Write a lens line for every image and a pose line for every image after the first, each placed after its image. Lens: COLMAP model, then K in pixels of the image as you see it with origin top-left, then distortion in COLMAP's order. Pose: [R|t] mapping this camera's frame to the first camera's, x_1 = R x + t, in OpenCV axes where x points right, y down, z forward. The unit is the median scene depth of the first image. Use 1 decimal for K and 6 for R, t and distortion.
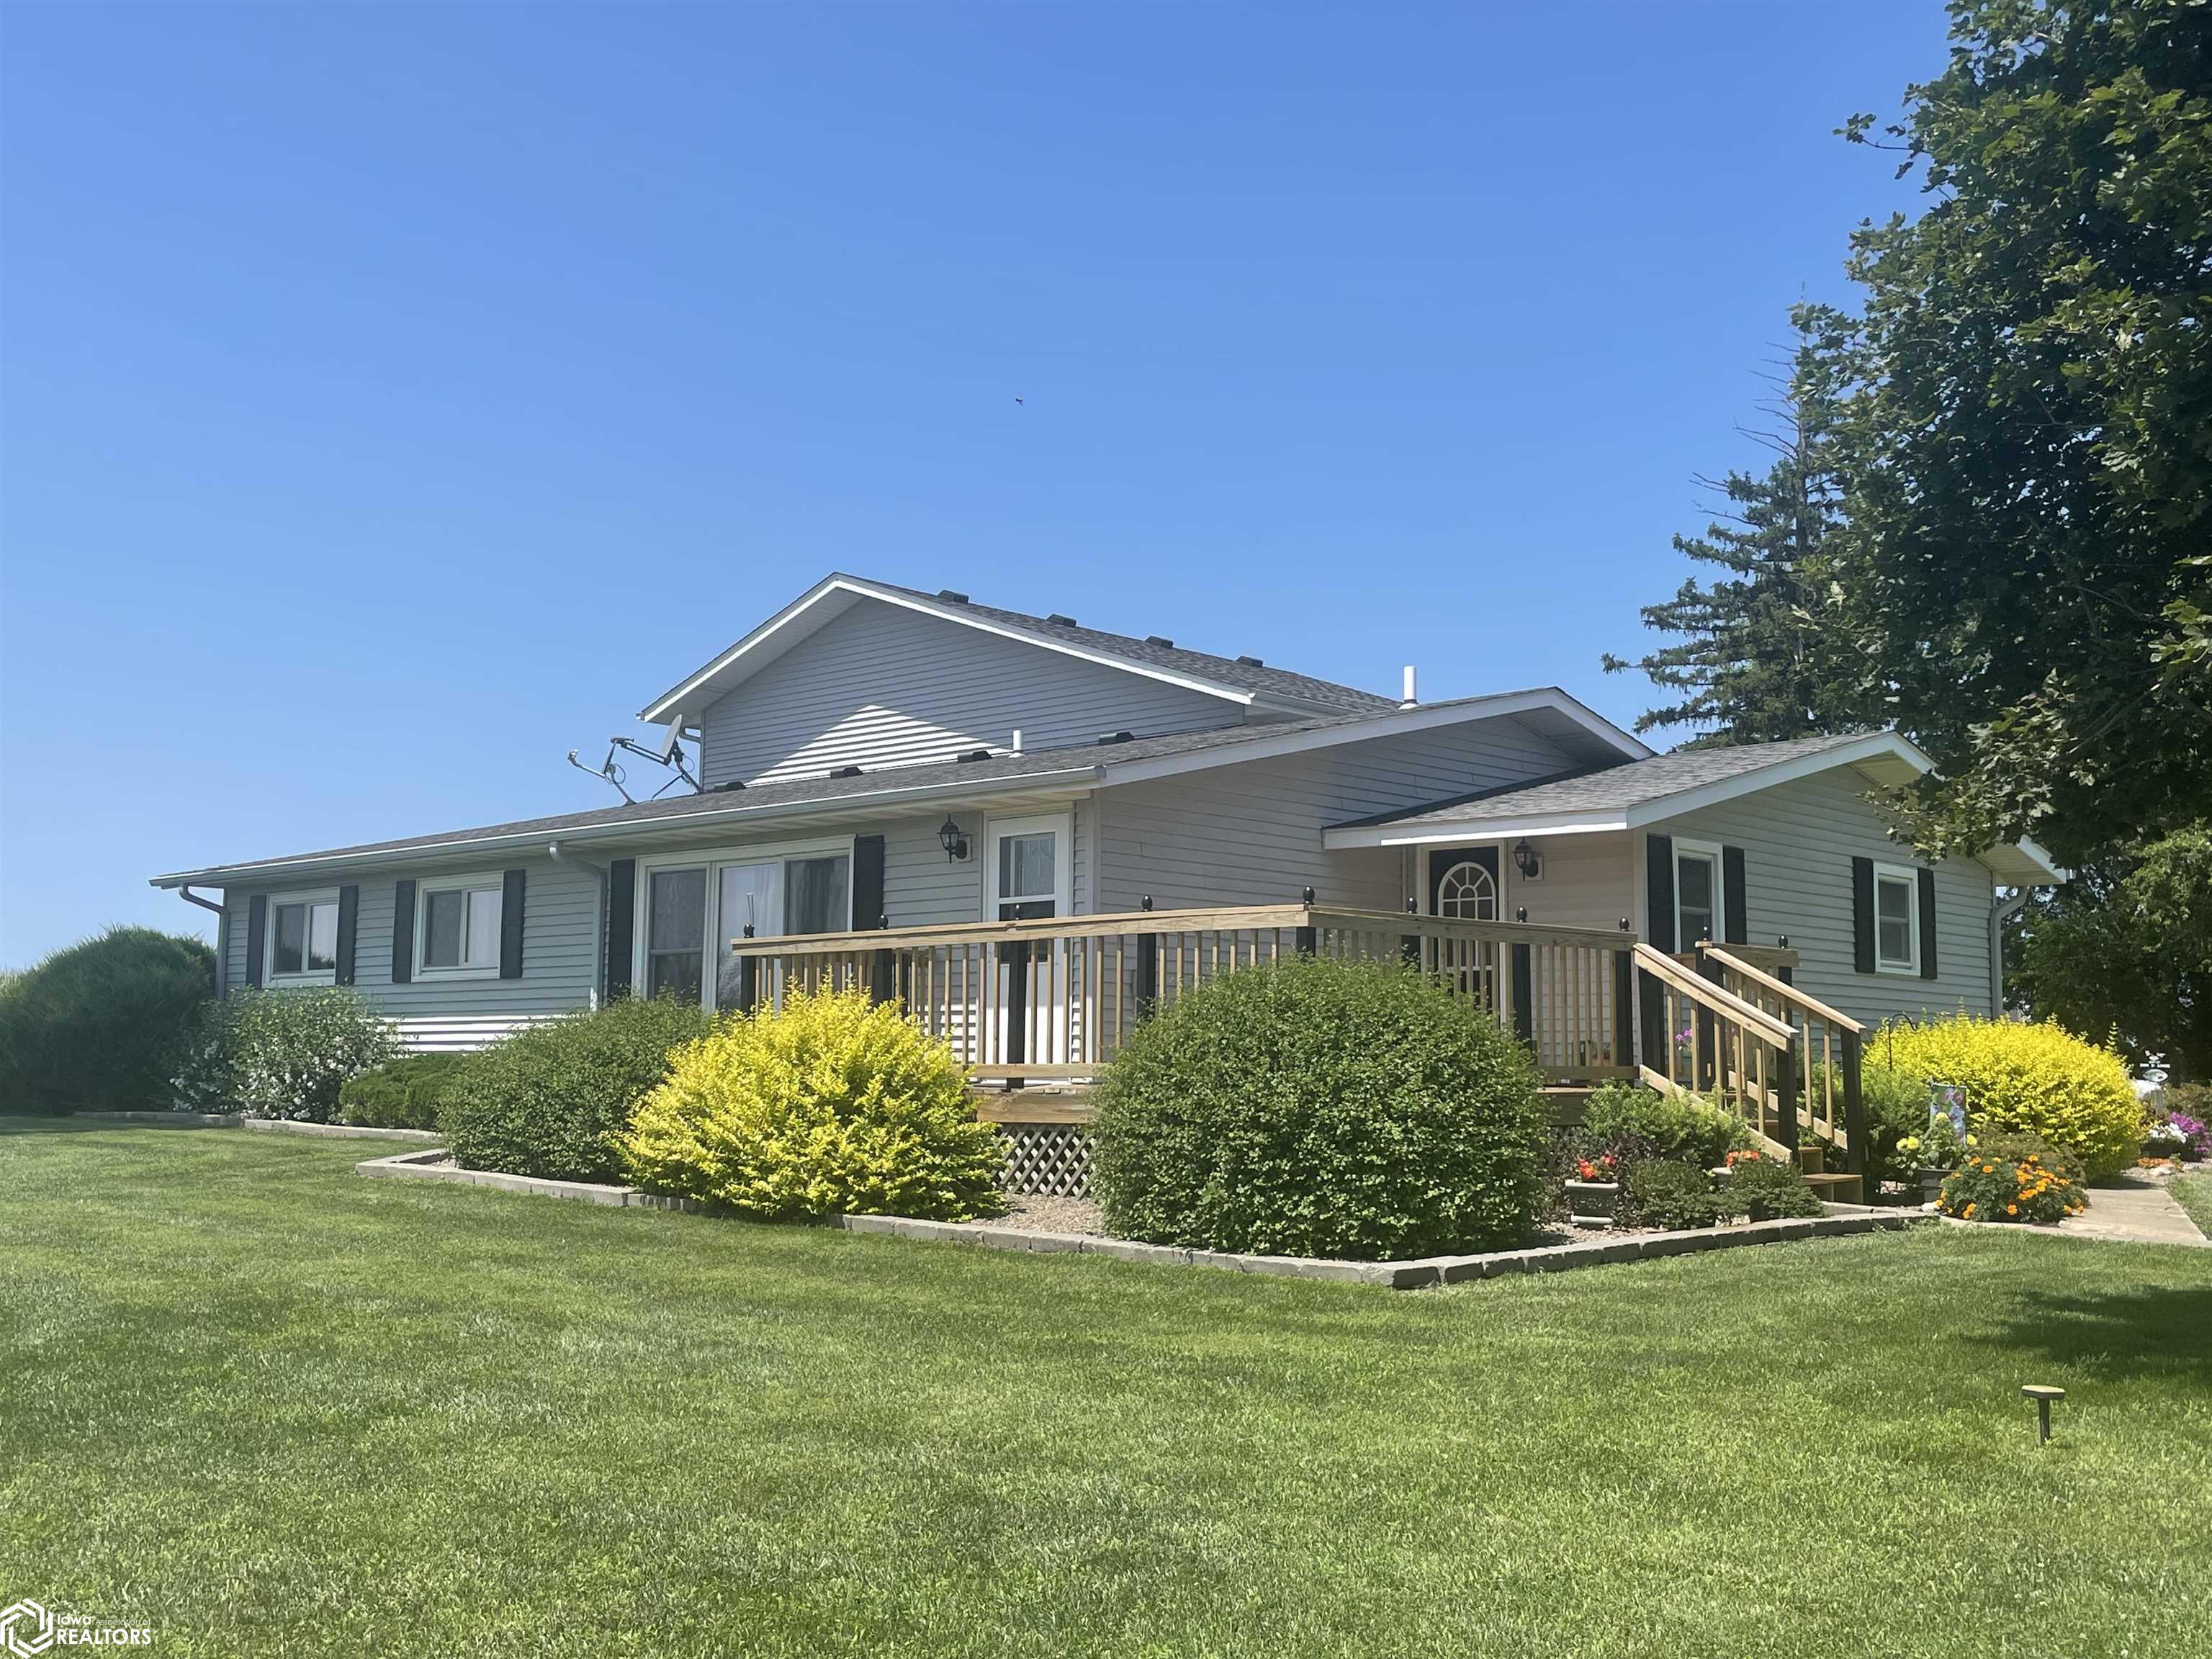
lens RADIAL K [[2249.1, 0, 1106.0], [0, 2249.1, 829.5], [0, 0, 1]] dist [0.075698, -0.005130]
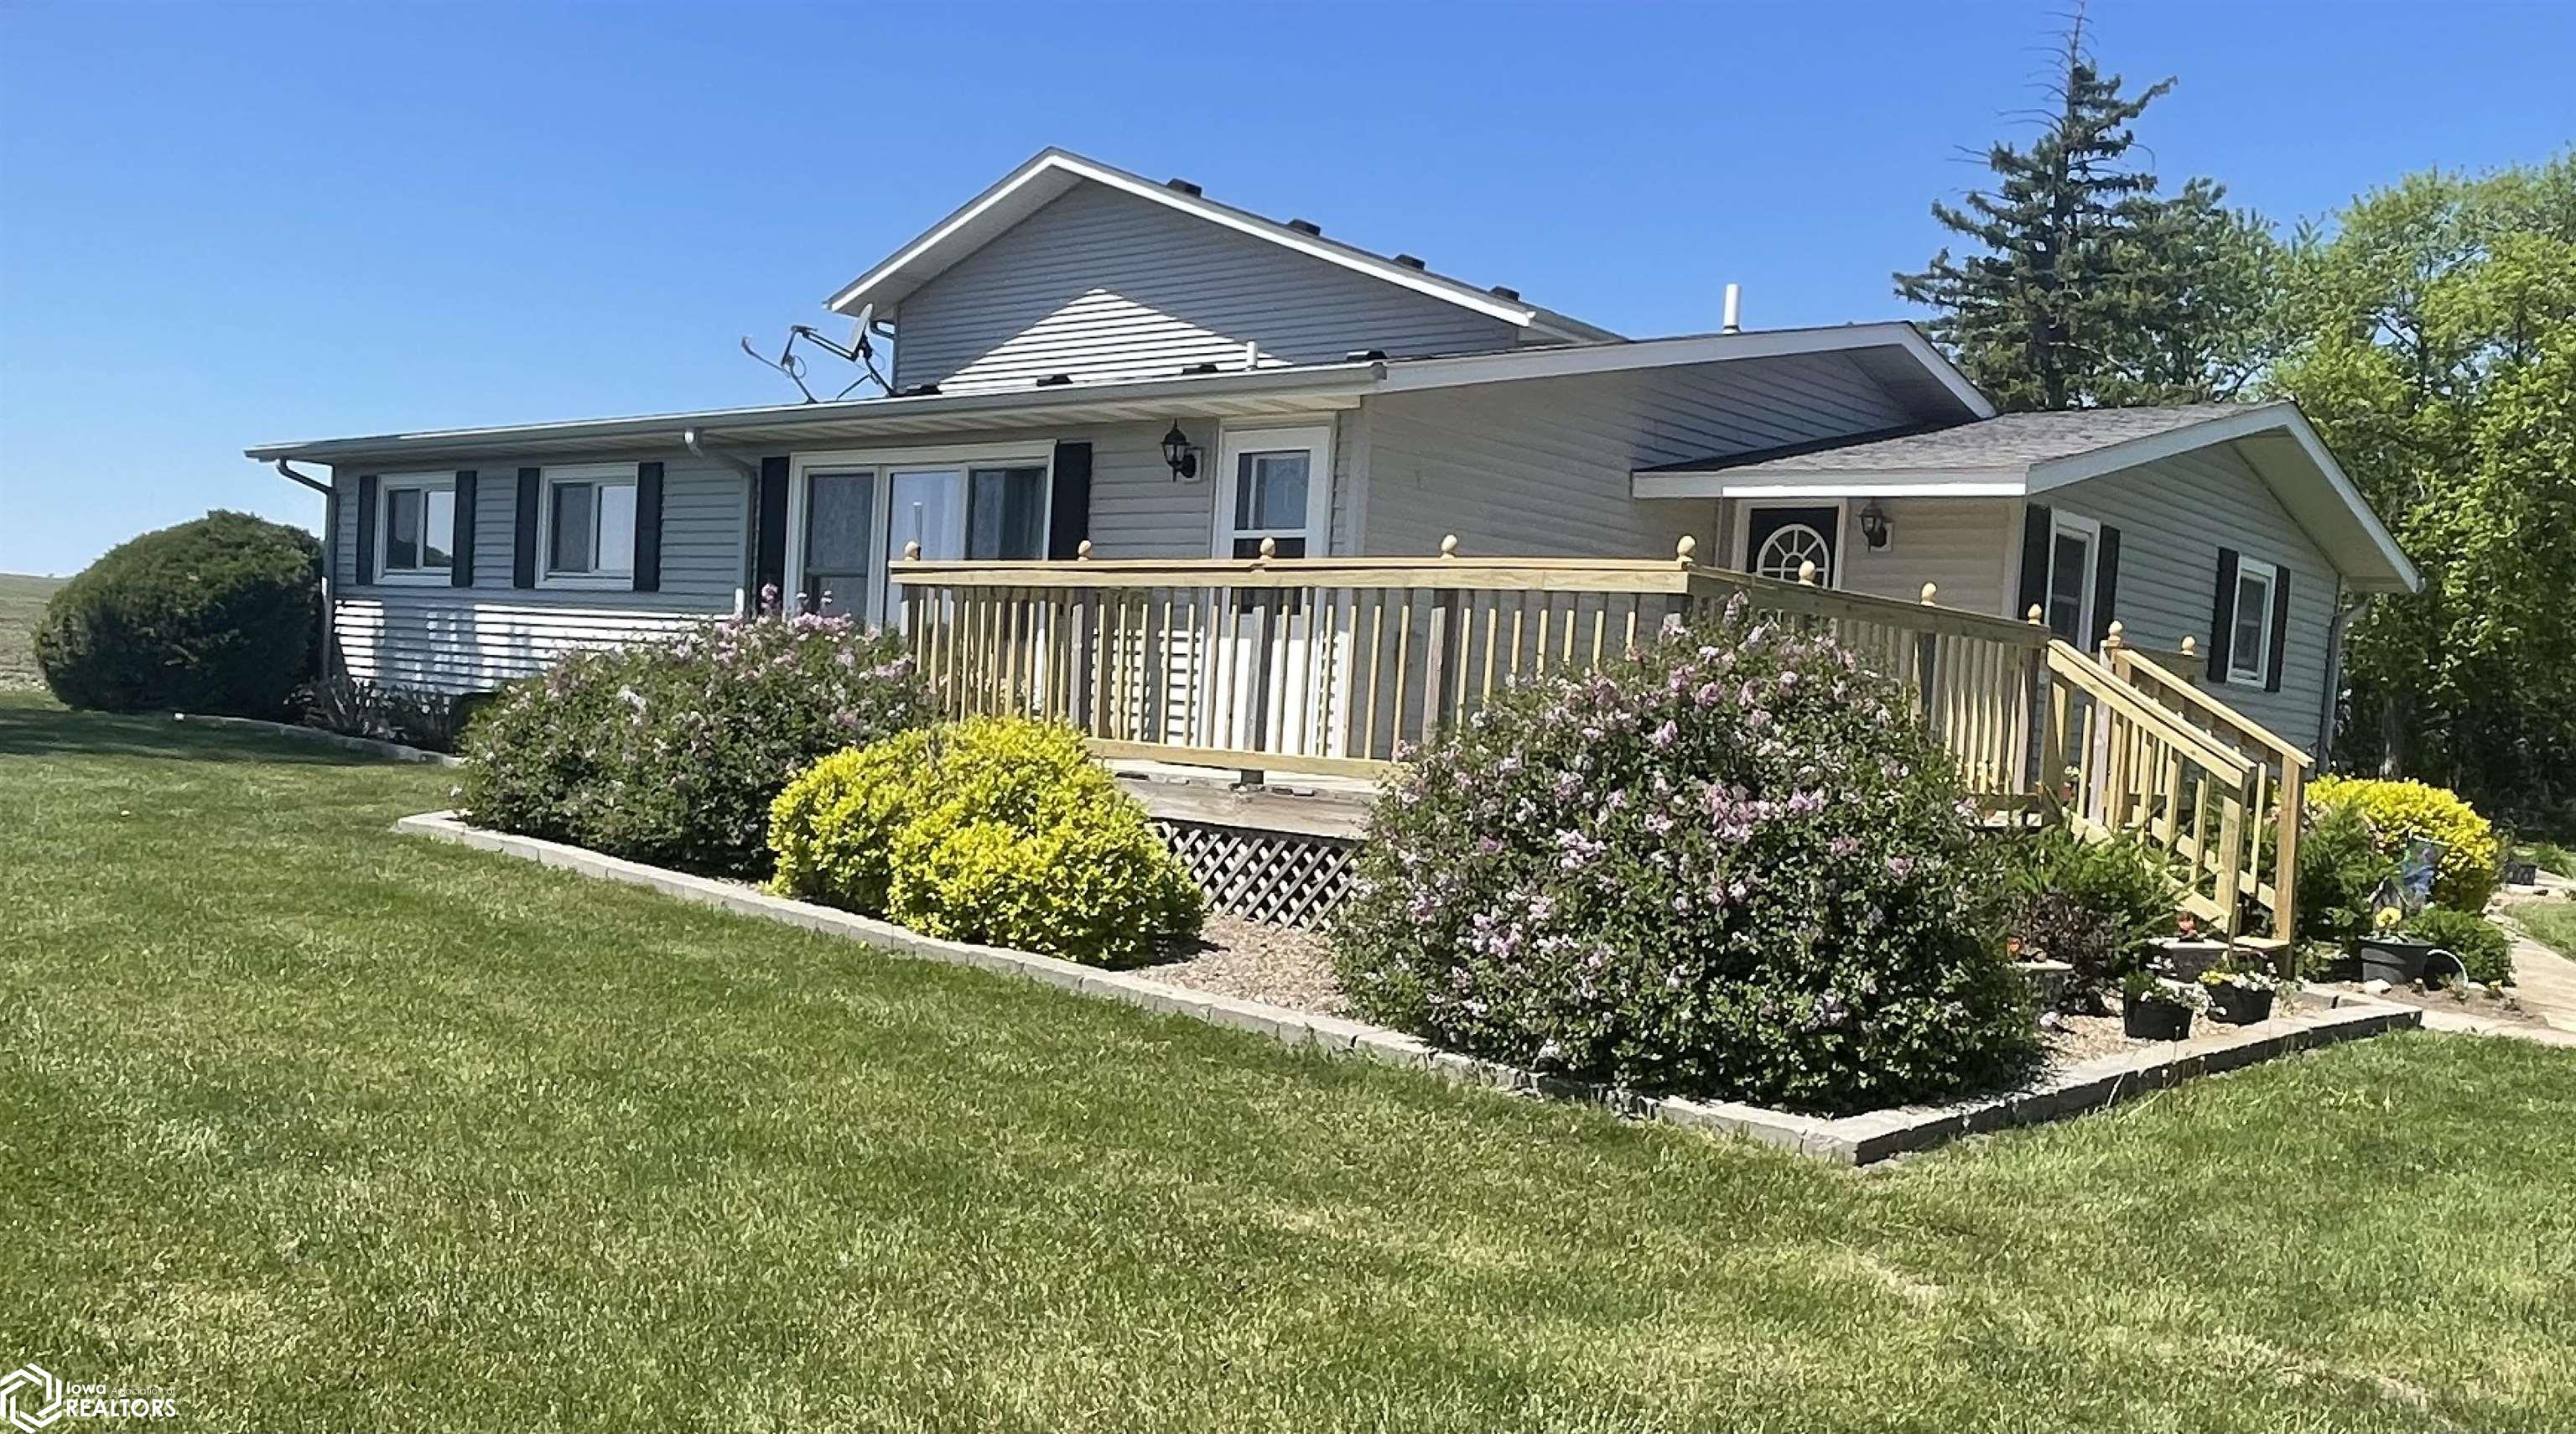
lens RADIAL K [[2090.8, 0, 1390.2], [0, 2090.8, 837.9], [0, 0, 1]] dist [-0.014261, -0.005798]
pose [[0.997119, 0.057080, 0.049956, -0.019080], [-0.064624, 0.984098, 0.165453, 0.009580], [-0.039717, -0.168205, 0.984952, 0.206807]]
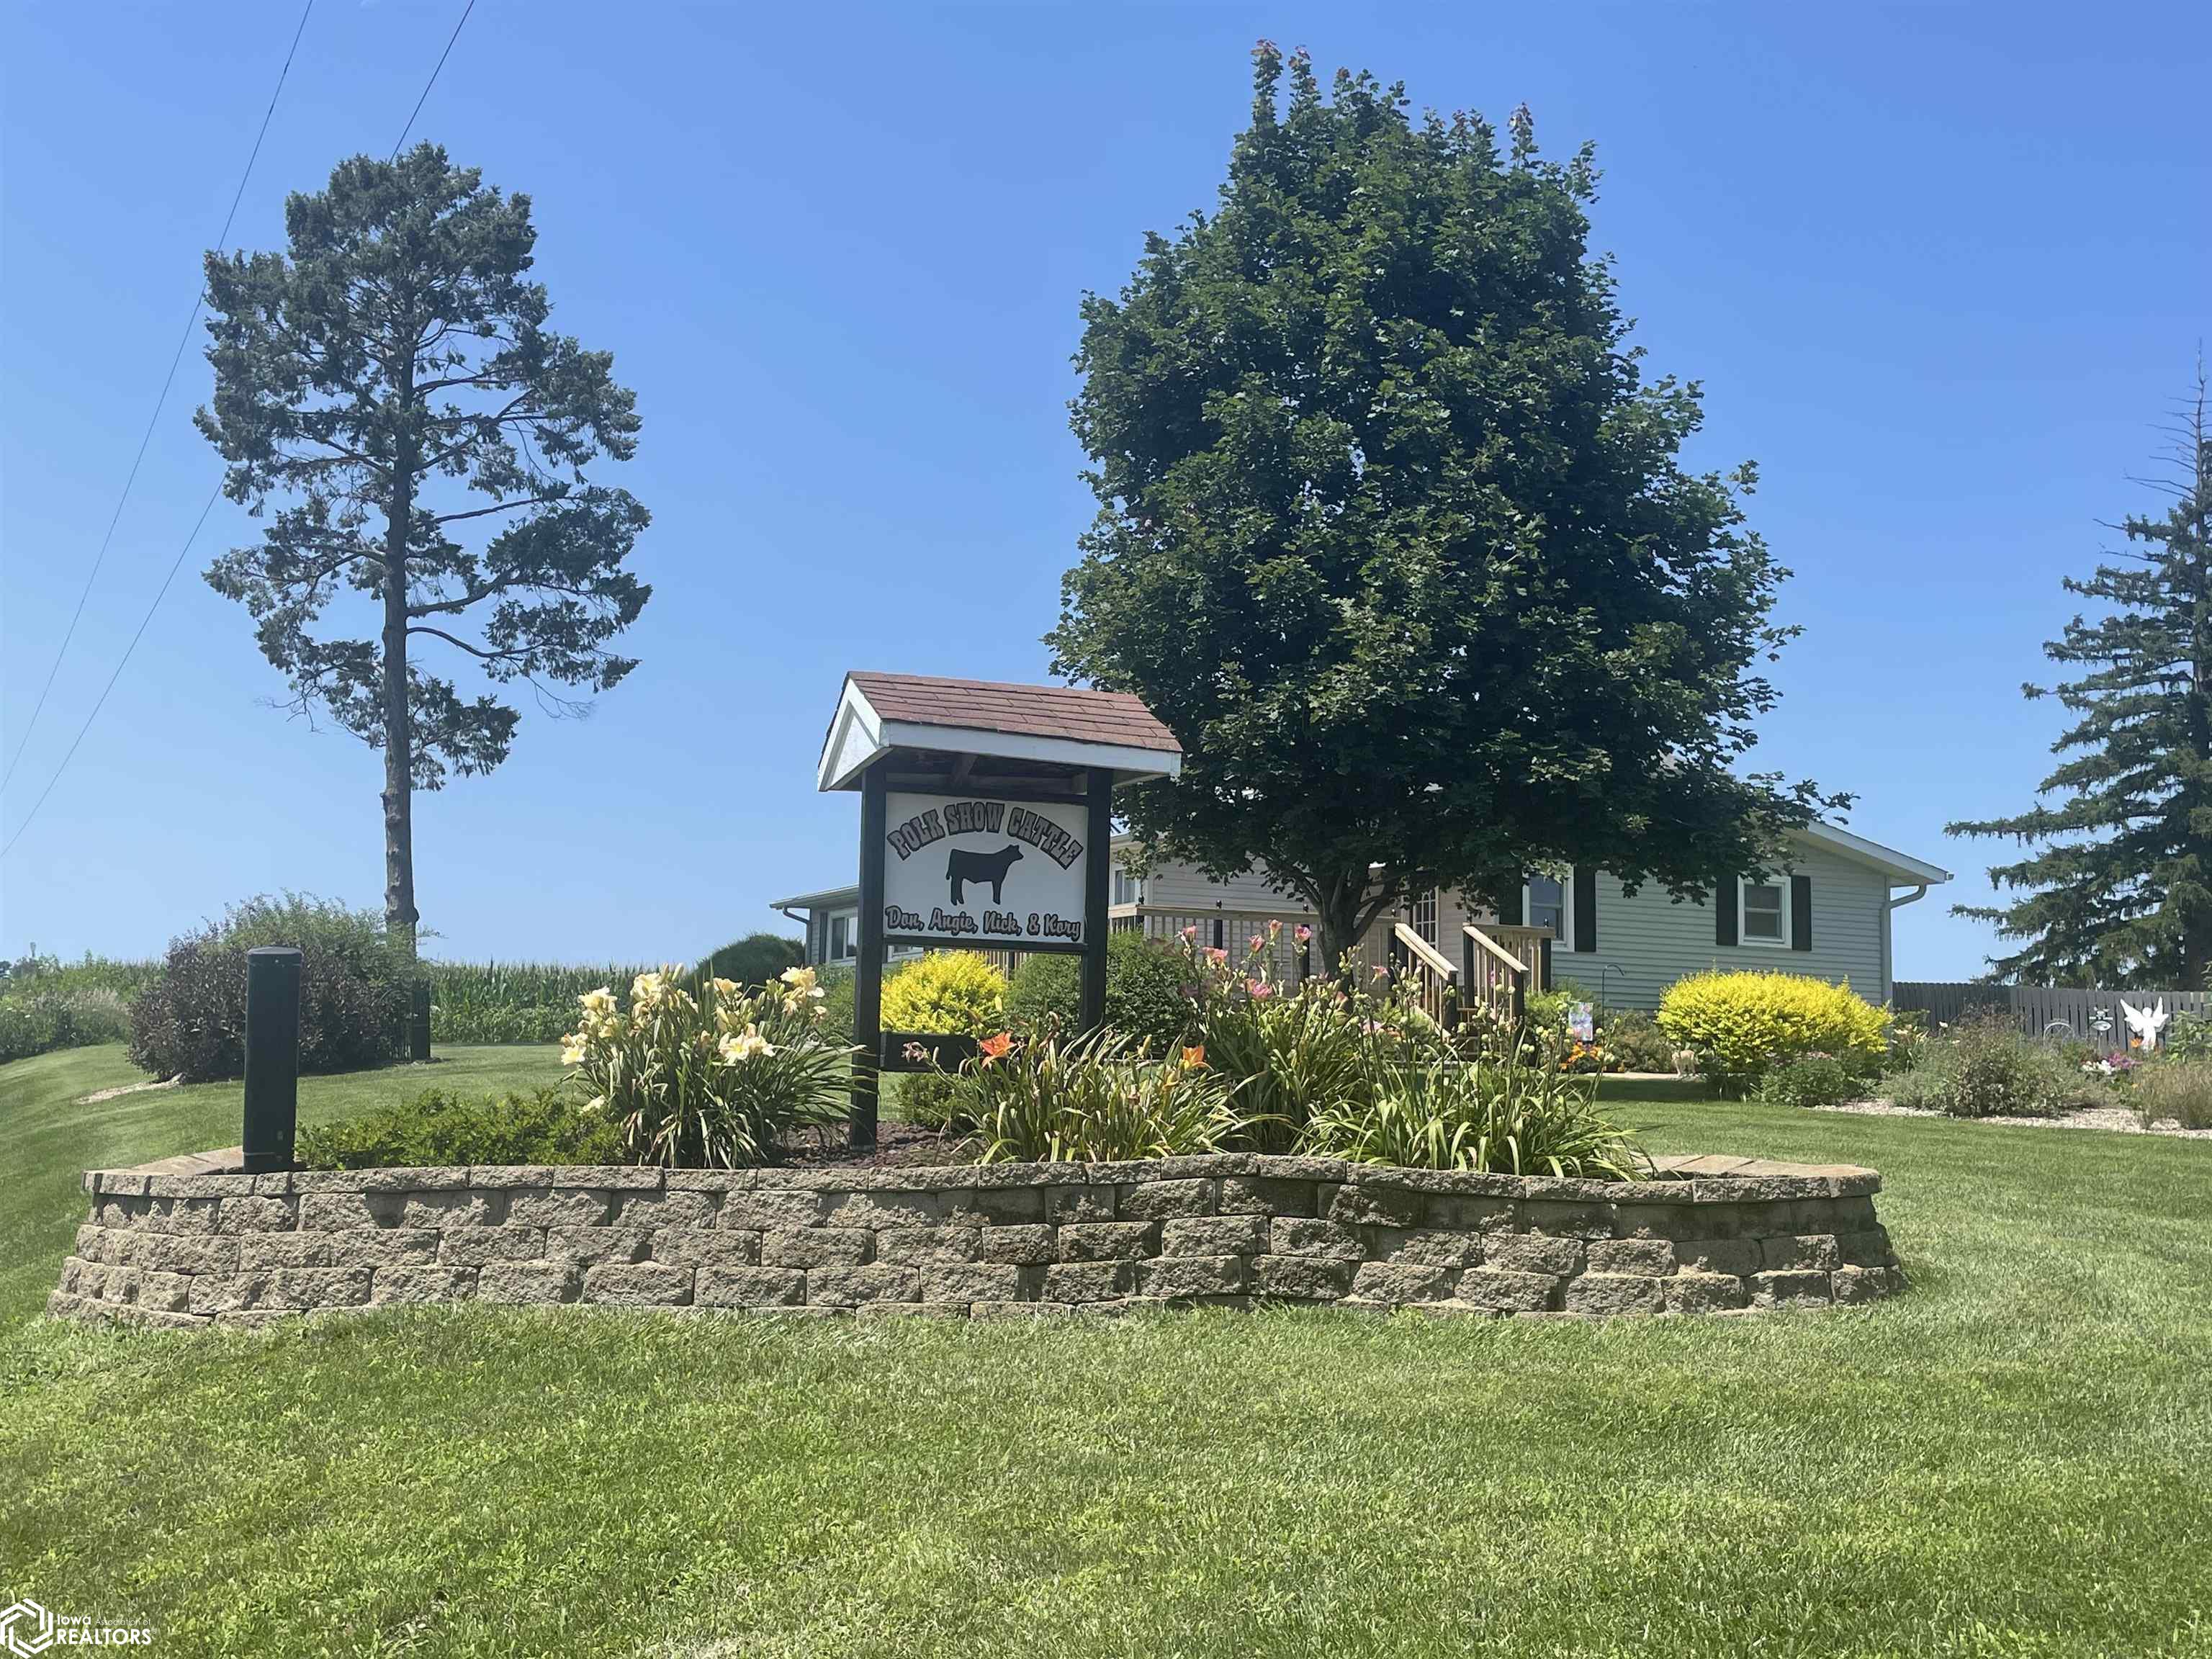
lens RADIAL K [[2249.1, 0, 1106.0], [0, 2249.1, 829.5], [0, 0, 1]] dist [0.075698, -0.005130]
pose [[0.935329, -0.029545, -0.352544, 0.469182], [0.026860, 0.999561, -0.012506, -0.006731], [0.352759, 0.002227, 0.935712, -0.552403]]
